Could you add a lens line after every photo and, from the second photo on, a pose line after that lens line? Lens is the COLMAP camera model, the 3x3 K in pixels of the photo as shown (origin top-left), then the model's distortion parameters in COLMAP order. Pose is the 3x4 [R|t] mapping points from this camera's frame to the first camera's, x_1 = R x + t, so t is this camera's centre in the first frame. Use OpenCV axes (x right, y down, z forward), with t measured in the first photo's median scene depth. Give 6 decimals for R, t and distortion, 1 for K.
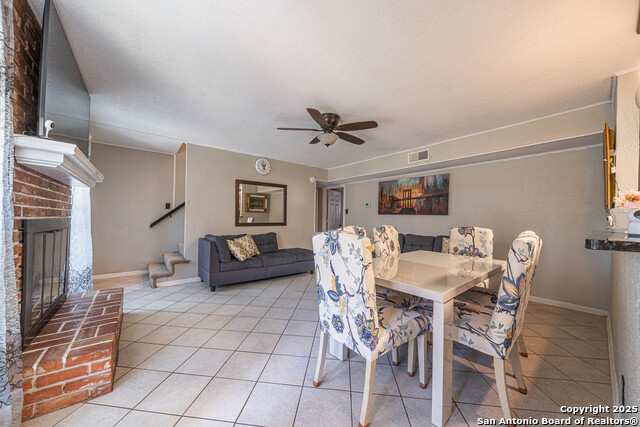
lens RADIAL K [[226.4, 0, 314.3], [0, 226.4, 215.3], [0, 0, 1]] dist [-0.000729, -0.000064]
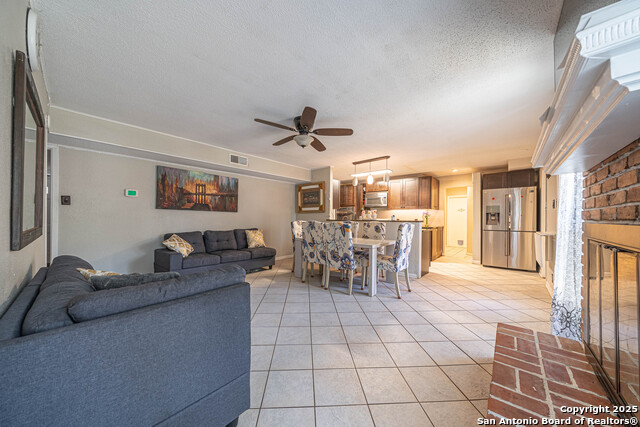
lens RADIAL K [[218.2, 0, 317.6], [0, 218.2, 218.1], [0, 0, 1]] dist [-0.011906, 0.000019]
pose [[-0.178223, -0.017384, 0.983837, -0.598370], [-0.026825, 0.999558, 0.012802, 0.003909], [-0.983624, -0.024110, -0.178611, 0.705401]]
